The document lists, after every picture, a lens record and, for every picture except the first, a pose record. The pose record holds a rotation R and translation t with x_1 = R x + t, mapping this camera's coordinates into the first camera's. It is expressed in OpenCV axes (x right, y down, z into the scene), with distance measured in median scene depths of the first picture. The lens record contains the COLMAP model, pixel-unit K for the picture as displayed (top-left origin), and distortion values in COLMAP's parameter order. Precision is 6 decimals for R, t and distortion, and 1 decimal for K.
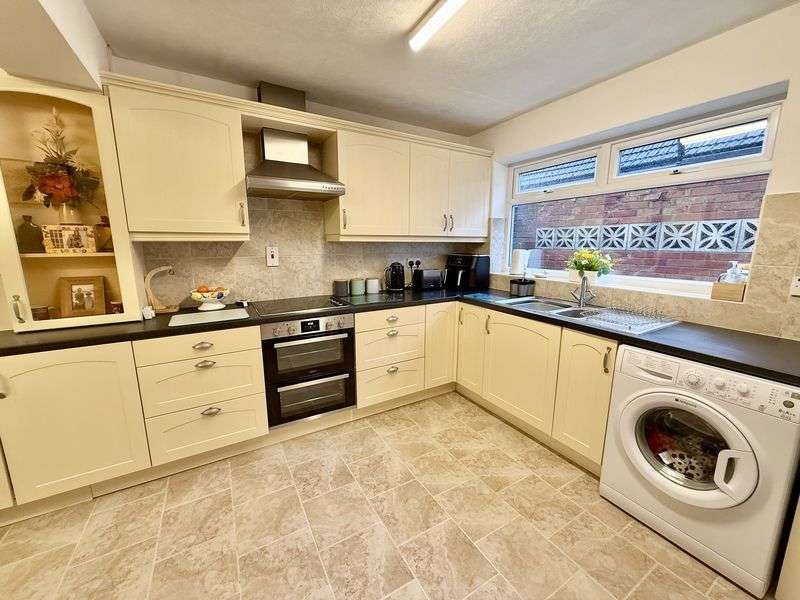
lens RADIAL K [[319.0, 0, 401.3], [0, 319.0, 297.6], [0, 0, 1]] dist [0.000578, -0.000140]
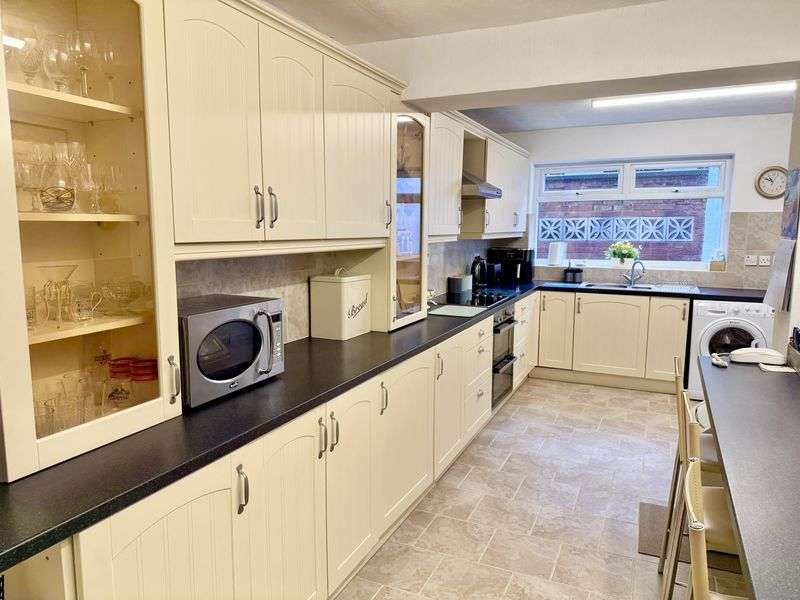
lens RADIAL K [[559.1, 0, 403.9], [0, 559.1, 301.1], [0, 0, 1]] dist [0.063322, -0.071782]
pose [[0.819076, -0.078281, 0.568319, -1.521301], [0.100914, 0.994860, -0.008407, 0.019214], [-0.564739, 0.064237, 0.822766, -0.386193]]
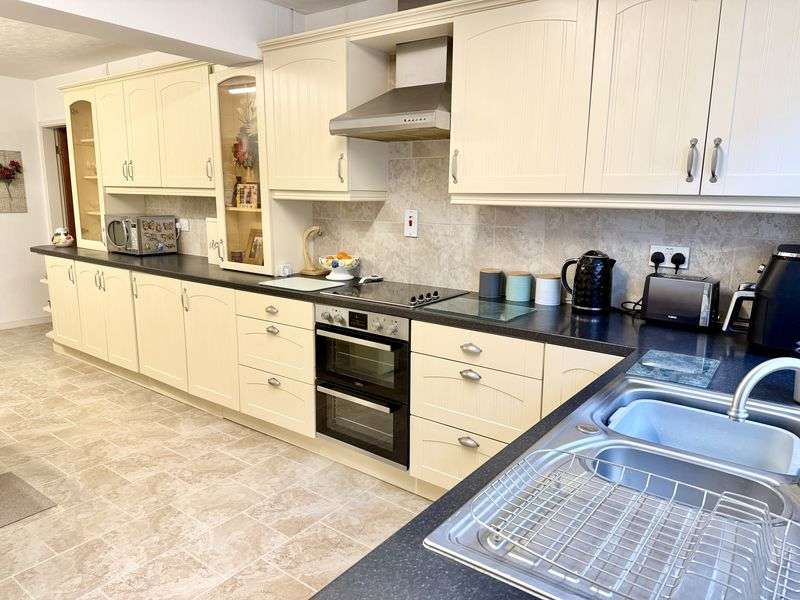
lens RADIAL K [[559.1, 0, 399.9], [0, 559.1, 302.6], [0, 0, 1]] dist [0.063322, -0.071782]
pose [[0.383650, 0.173729, -0.906990, 0.788058], [-0.180876, 0.977258, 0.110679, -0.093743], [0.905592, 0.121591, 0.406349, 0.510998]]
